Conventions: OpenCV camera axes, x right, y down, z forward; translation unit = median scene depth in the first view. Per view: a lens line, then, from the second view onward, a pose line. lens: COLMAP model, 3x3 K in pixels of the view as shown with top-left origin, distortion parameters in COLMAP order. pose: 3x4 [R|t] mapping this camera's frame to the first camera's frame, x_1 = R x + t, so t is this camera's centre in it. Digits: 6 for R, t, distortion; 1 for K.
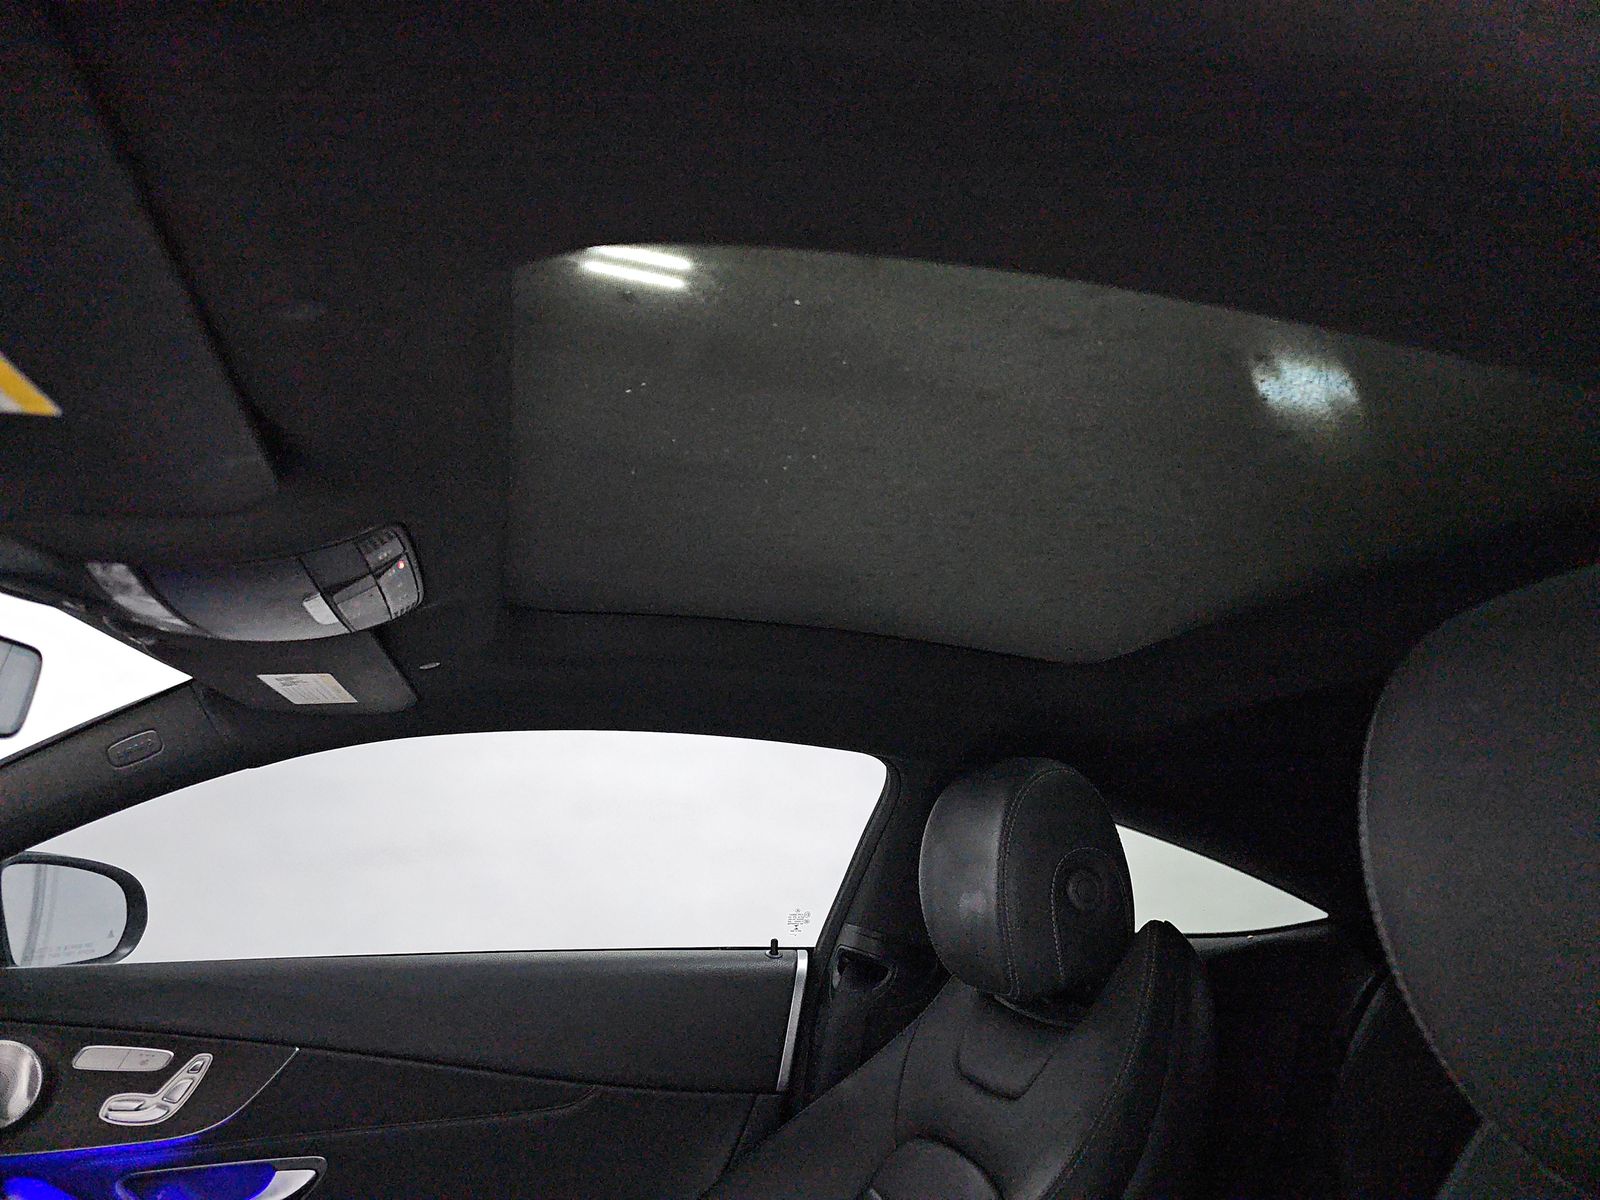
lens RADIAL K [[1080.4, 0, 807.2], [0, 1080.4, 606.3], [0, 0, 1]] dist [0.021853, -0.006374]
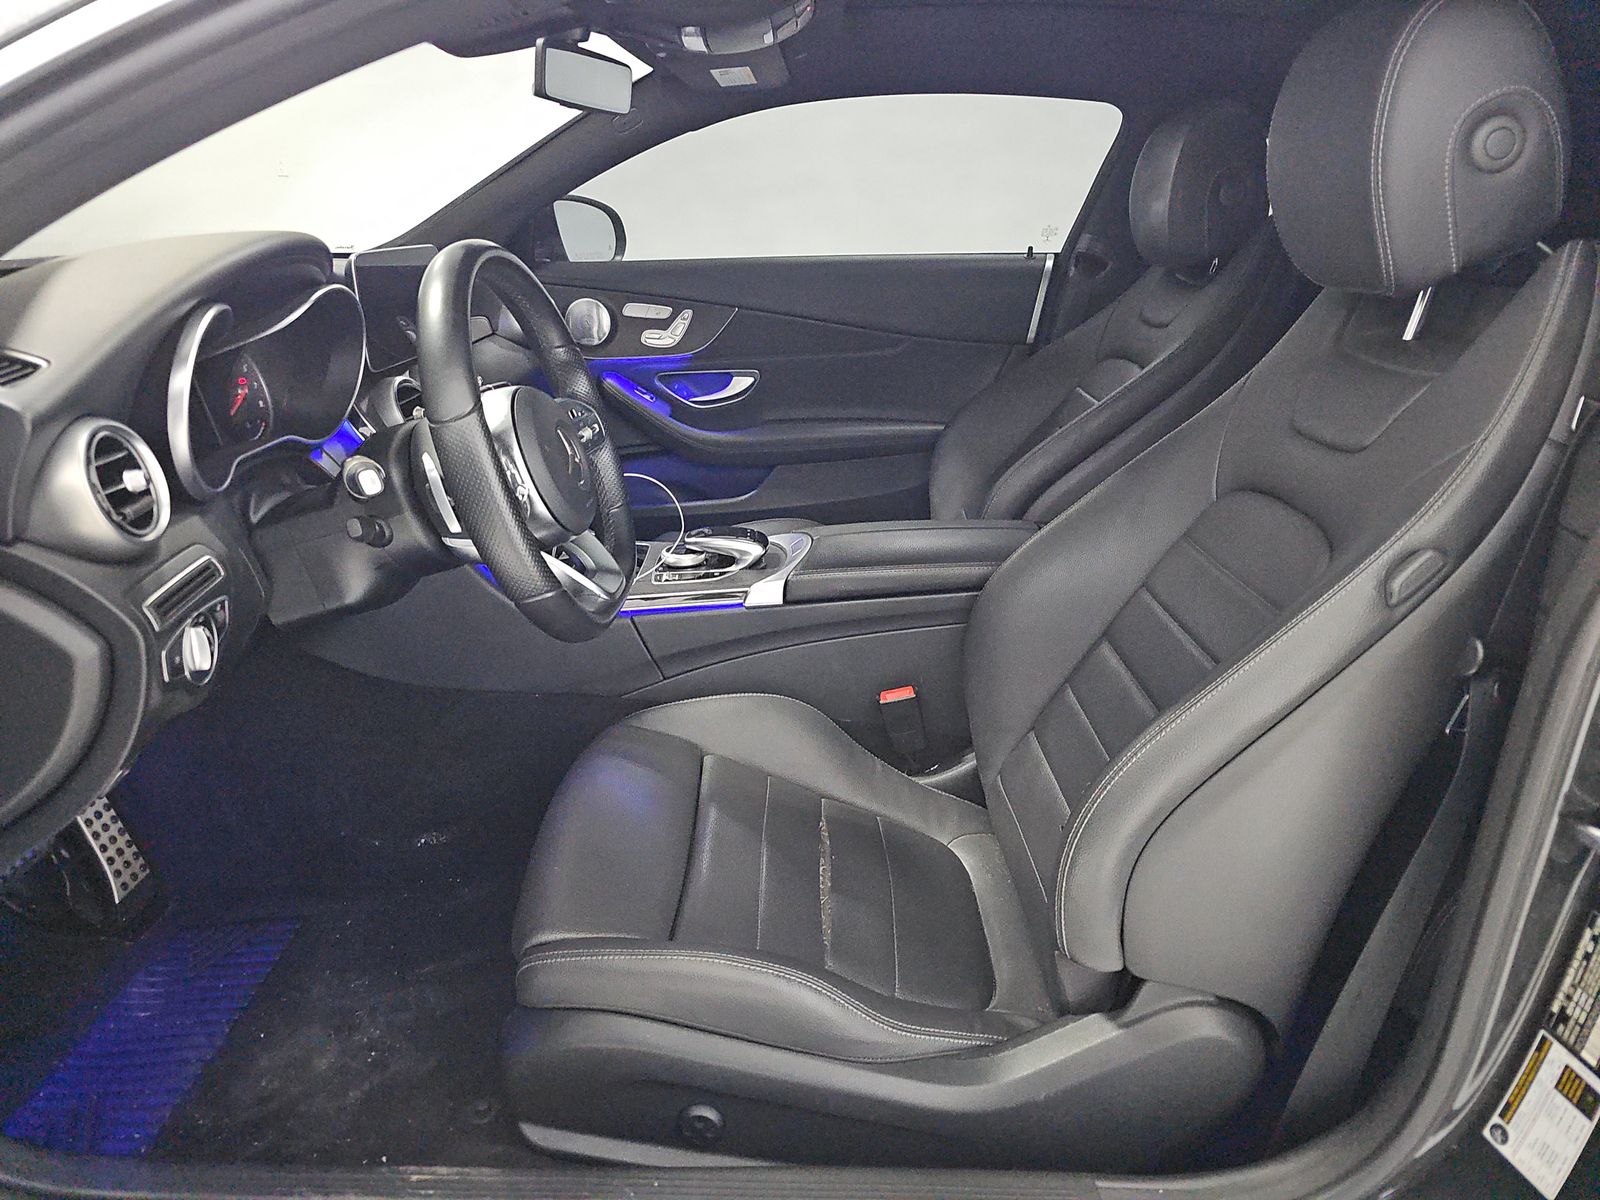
lens RADIAL K [[1080.4, 0, 807.2], [0, 1080.4, 606.3], [0, 0, 1]] dist [0.021853, -0.006374]
pose [[0.969982, 0.064414, -0.234489, 0.061028], [0.075262, 0.837412, 0.541365, -0.106737], [0.231236, -0.542763, 0.807427, -0.574686]]
